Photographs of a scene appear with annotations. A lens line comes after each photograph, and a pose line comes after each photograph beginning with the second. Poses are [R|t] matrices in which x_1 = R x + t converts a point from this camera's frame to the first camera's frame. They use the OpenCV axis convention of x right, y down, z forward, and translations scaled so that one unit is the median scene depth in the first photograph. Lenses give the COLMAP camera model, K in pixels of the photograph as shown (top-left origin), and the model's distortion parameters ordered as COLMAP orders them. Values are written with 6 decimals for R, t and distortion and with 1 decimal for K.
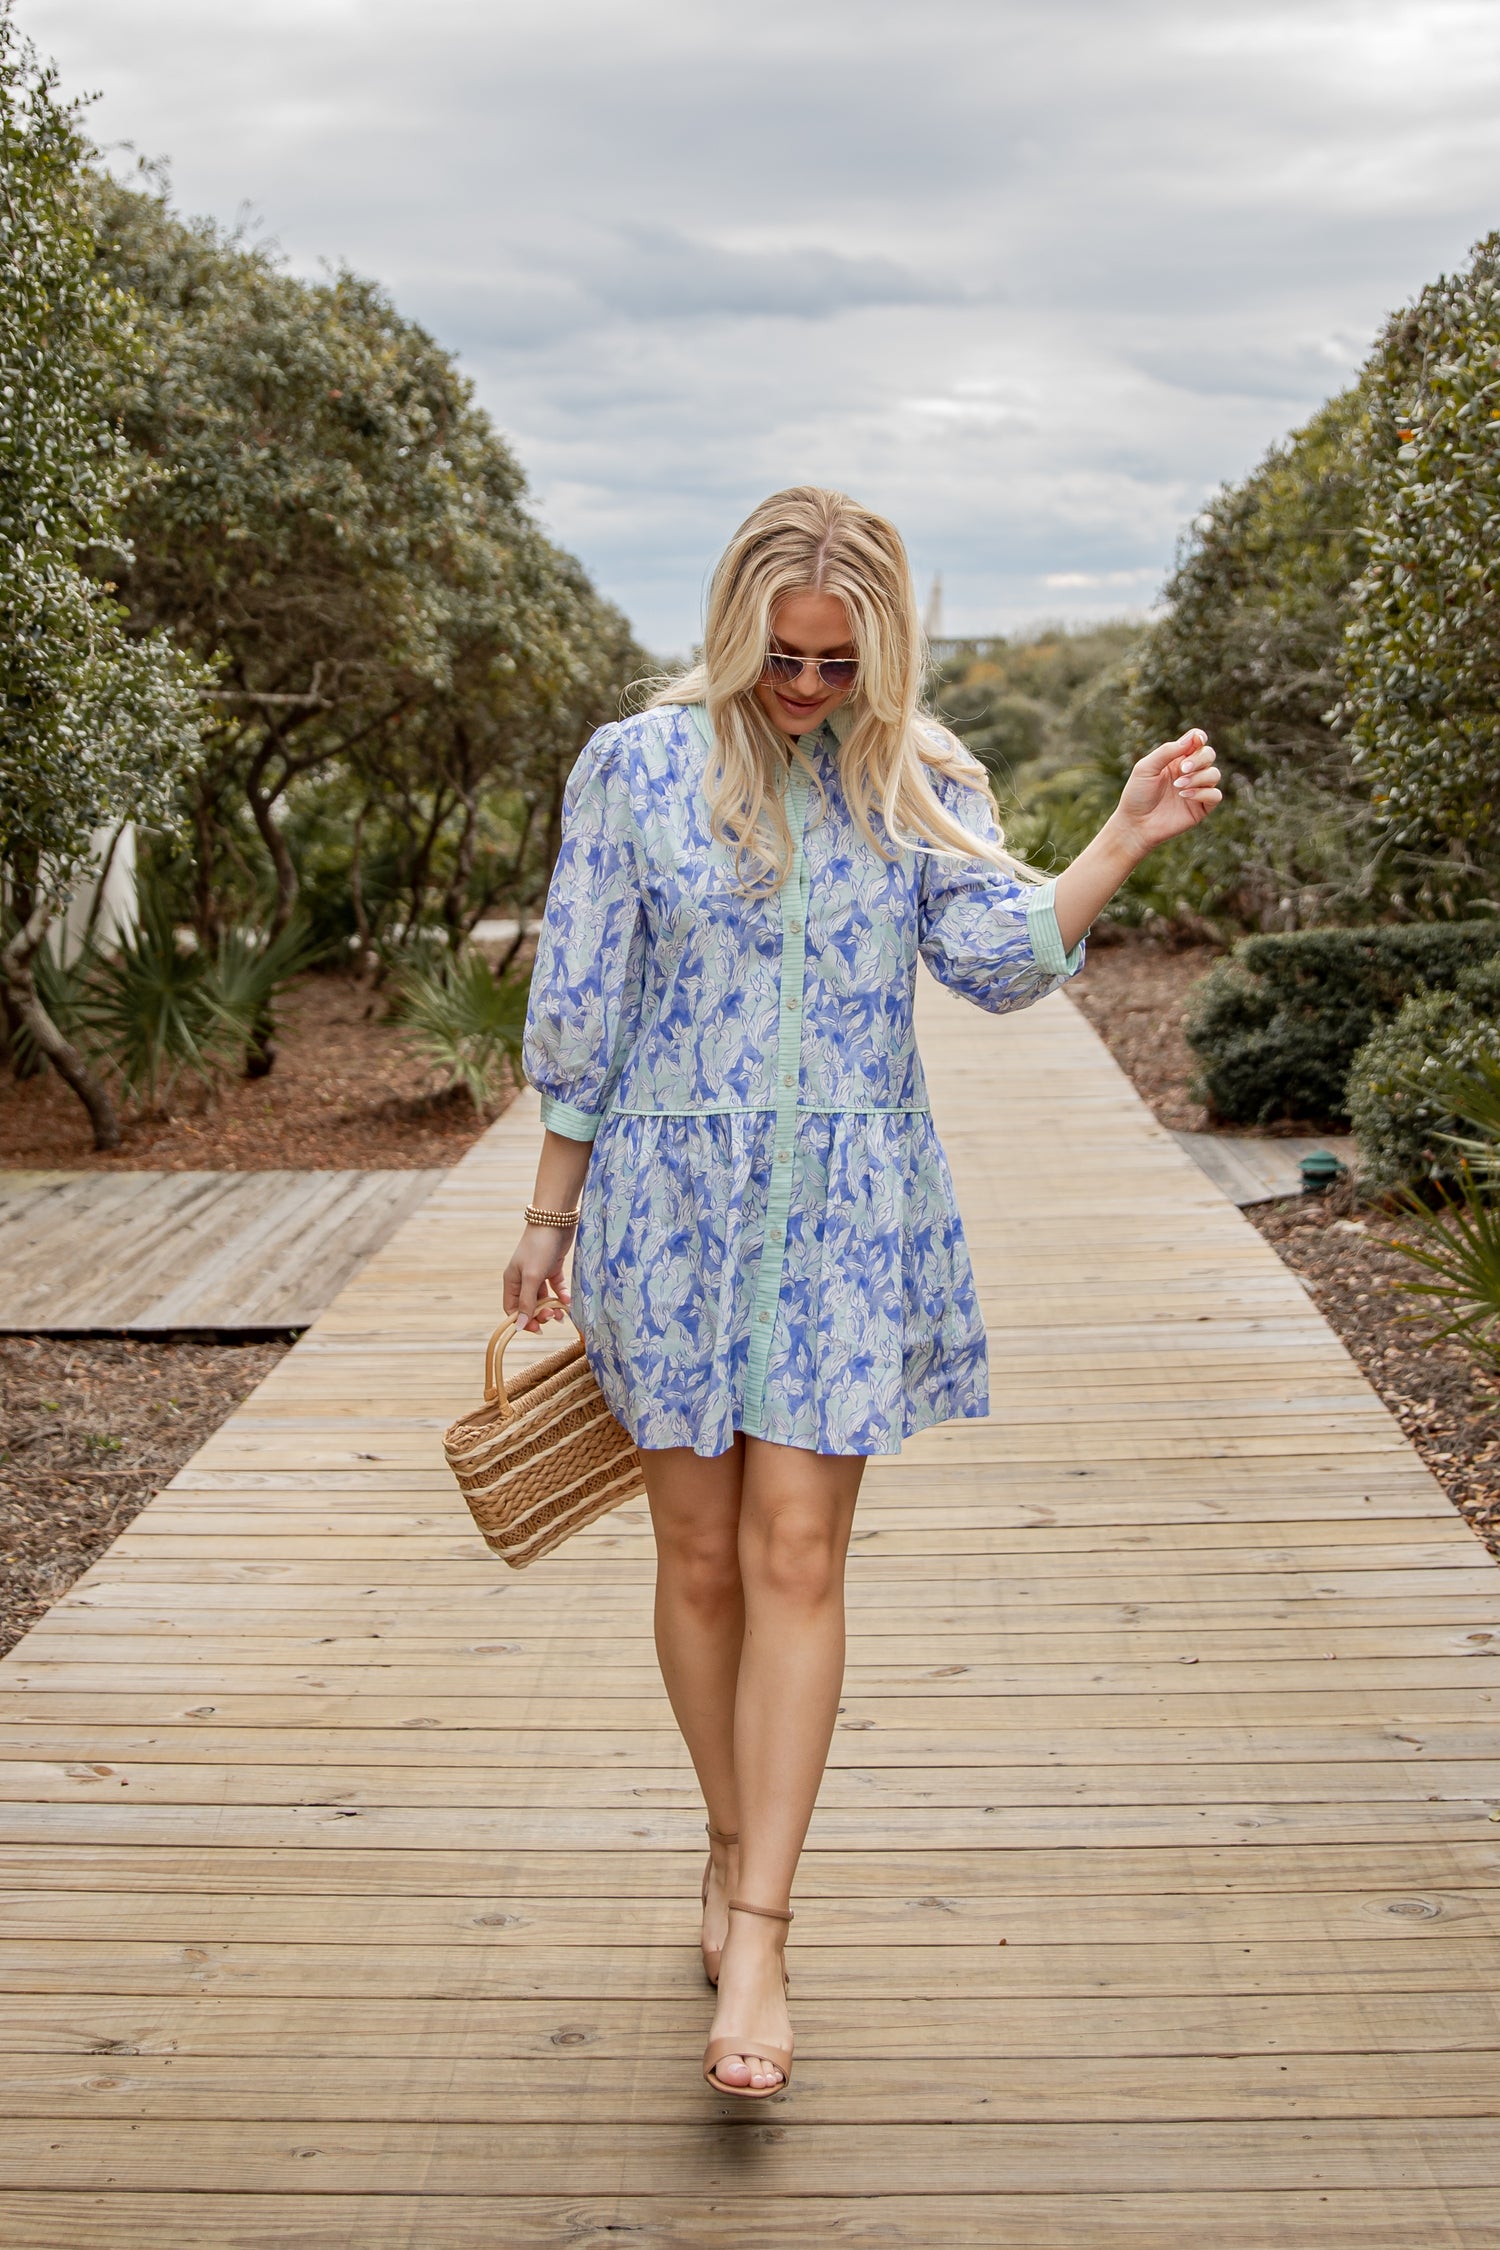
lens RADIAL K [[2946.3, 0, 682.7], [0, 2946.3, 908.6], [0, 0, 1]] dist [-0.044250, 0.000000]
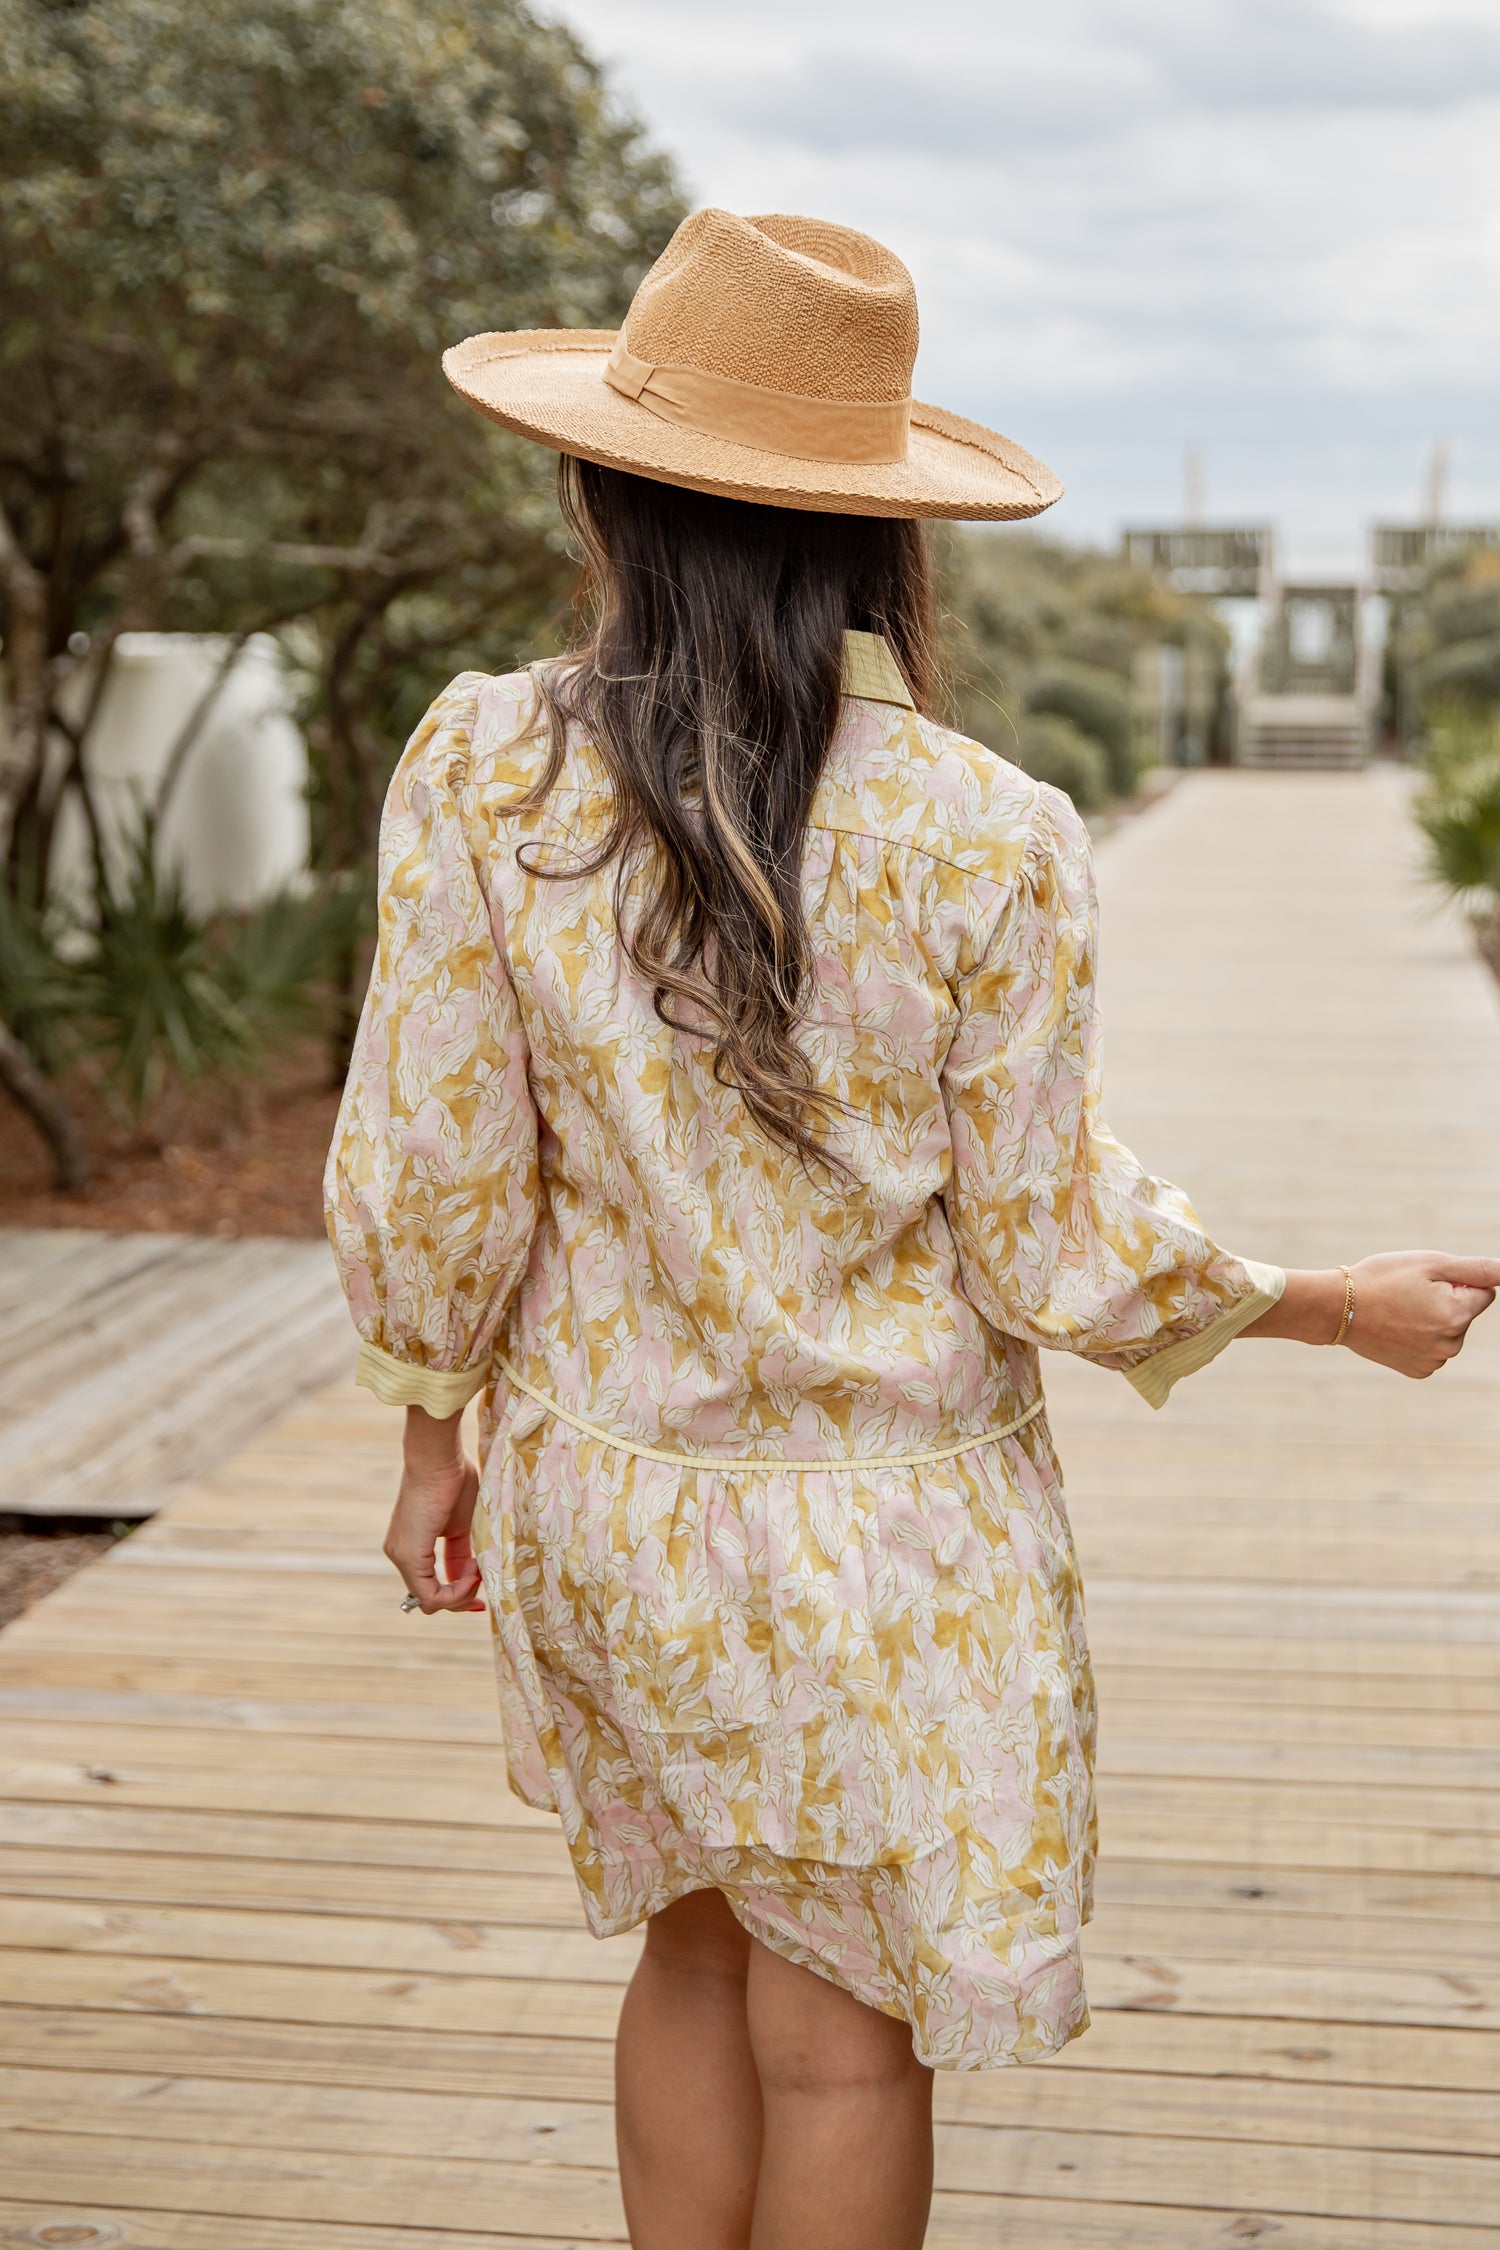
lens RADIAL K [[3451.1, 0, 854.1], [0, 3451.1, 1052.9], [0, 0, 1]] dist [0.060479, 0.000000]
pose [[0.994310, 0.039479, -0.098936, 0.080940], [-0.033598, 0.997607, 0.060422, -0.009001], [0.101085, -0.056754, 0.993258, 0.217785]]
